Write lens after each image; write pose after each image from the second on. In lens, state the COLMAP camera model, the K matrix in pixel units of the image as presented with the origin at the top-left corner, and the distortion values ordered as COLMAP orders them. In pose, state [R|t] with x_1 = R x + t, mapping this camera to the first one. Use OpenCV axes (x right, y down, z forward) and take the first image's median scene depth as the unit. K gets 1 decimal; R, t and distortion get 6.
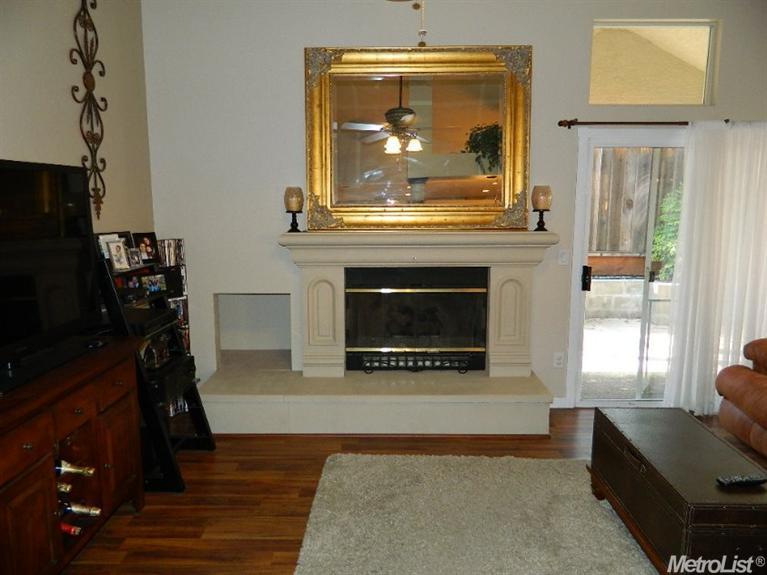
lens RADIAL K [[561.3, 0, 383.3], [0, 561.3, 286.6], [0, 0, 1]] dist [-0.013179, 0.003173]
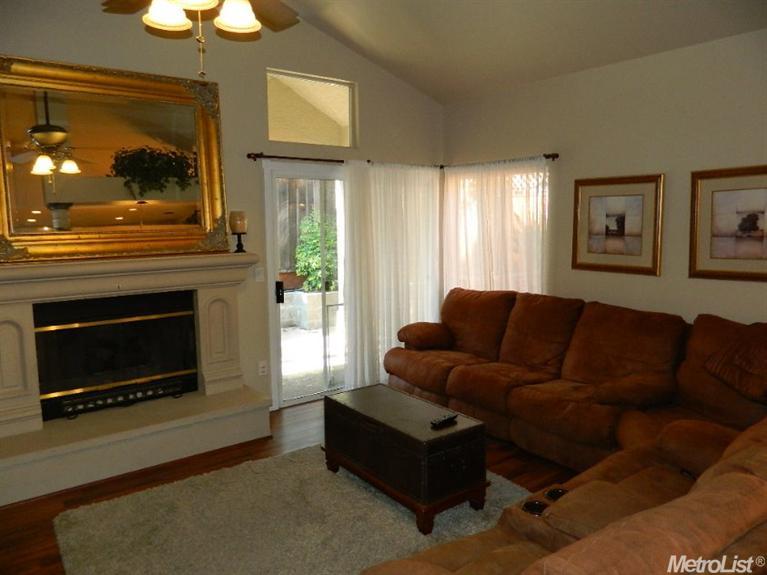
lens RADIAL K [[561.3, 0, 384.0], [0, 561.3, 286.7], [0, 0, 1]] dist [-0.013179, 0.003173]
pose [[0.785345, -0.082654, 0.613515, -0.174176], [0.108980, 0.994028, -0.005585, 0.003647], [-0.609390, 0.071246, 0.789663, -0.026940]]
